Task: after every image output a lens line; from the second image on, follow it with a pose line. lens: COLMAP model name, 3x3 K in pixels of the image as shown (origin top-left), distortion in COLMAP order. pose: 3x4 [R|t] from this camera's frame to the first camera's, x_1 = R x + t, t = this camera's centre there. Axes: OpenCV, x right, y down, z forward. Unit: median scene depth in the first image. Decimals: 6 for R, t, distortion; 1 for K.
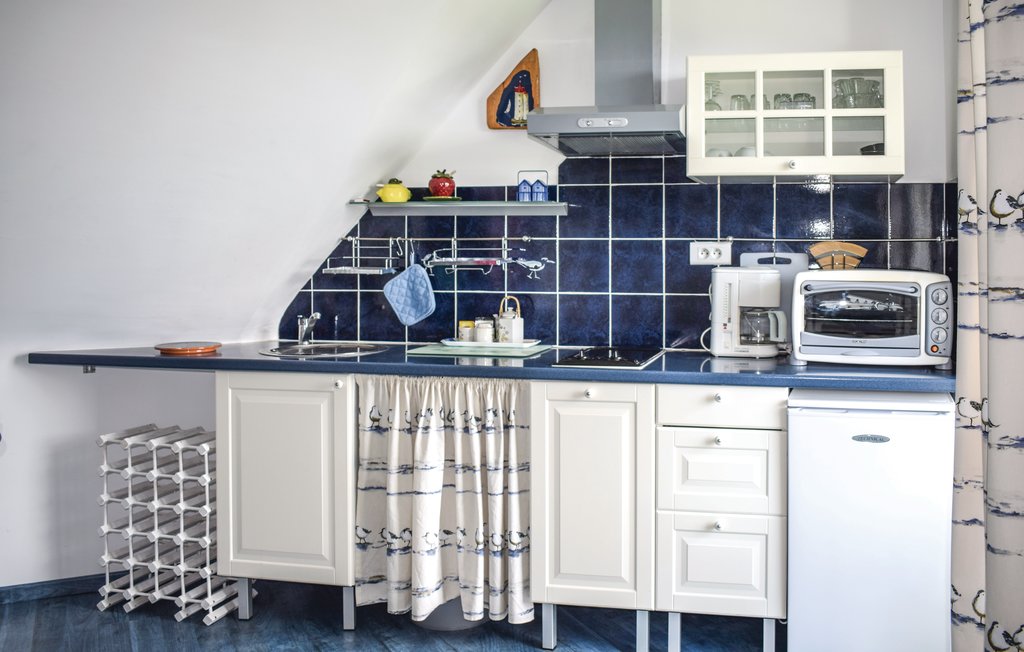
lens RADIAL K [[1203.6, 0, 509.8], [0, 1203.6, 317.6], [0, 0, 1]] dist [-0.087796, 0.000000]
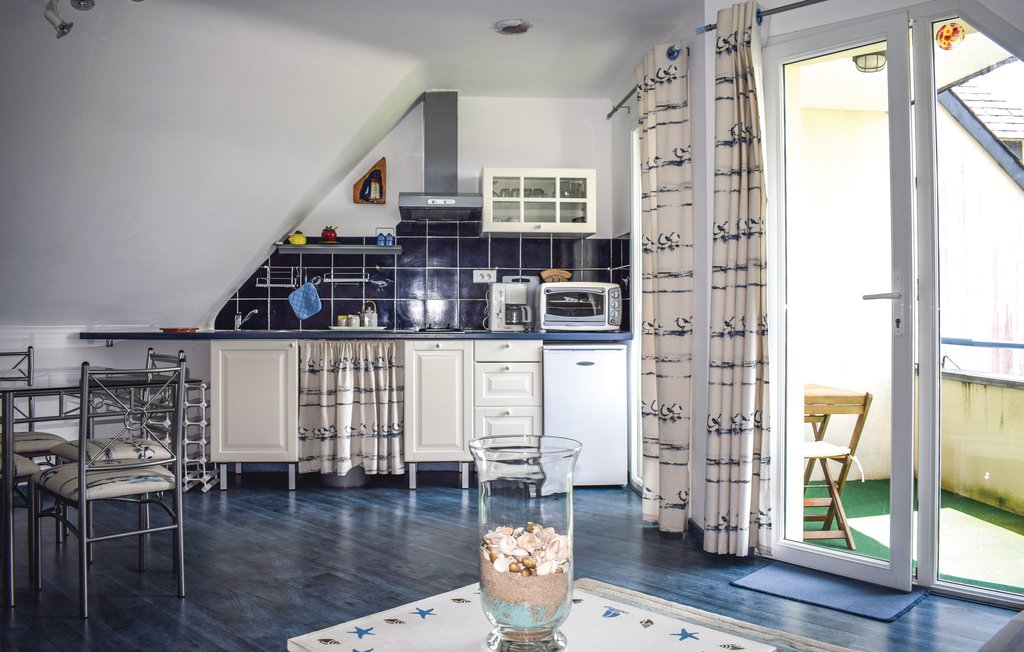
lens RADIAL K [[839.9, 0, 512.0], [0, 839.9, 333.2], [0, 0, 1]] dist [-0.049862, -0.006285]
pose [[0.964103, -0.006471, 0.265451, -0.153253], [0.008046, 0.999956, -0.004847, 0.045430], [-0.265408, 0.006809, 0.964112, -0.262431]]
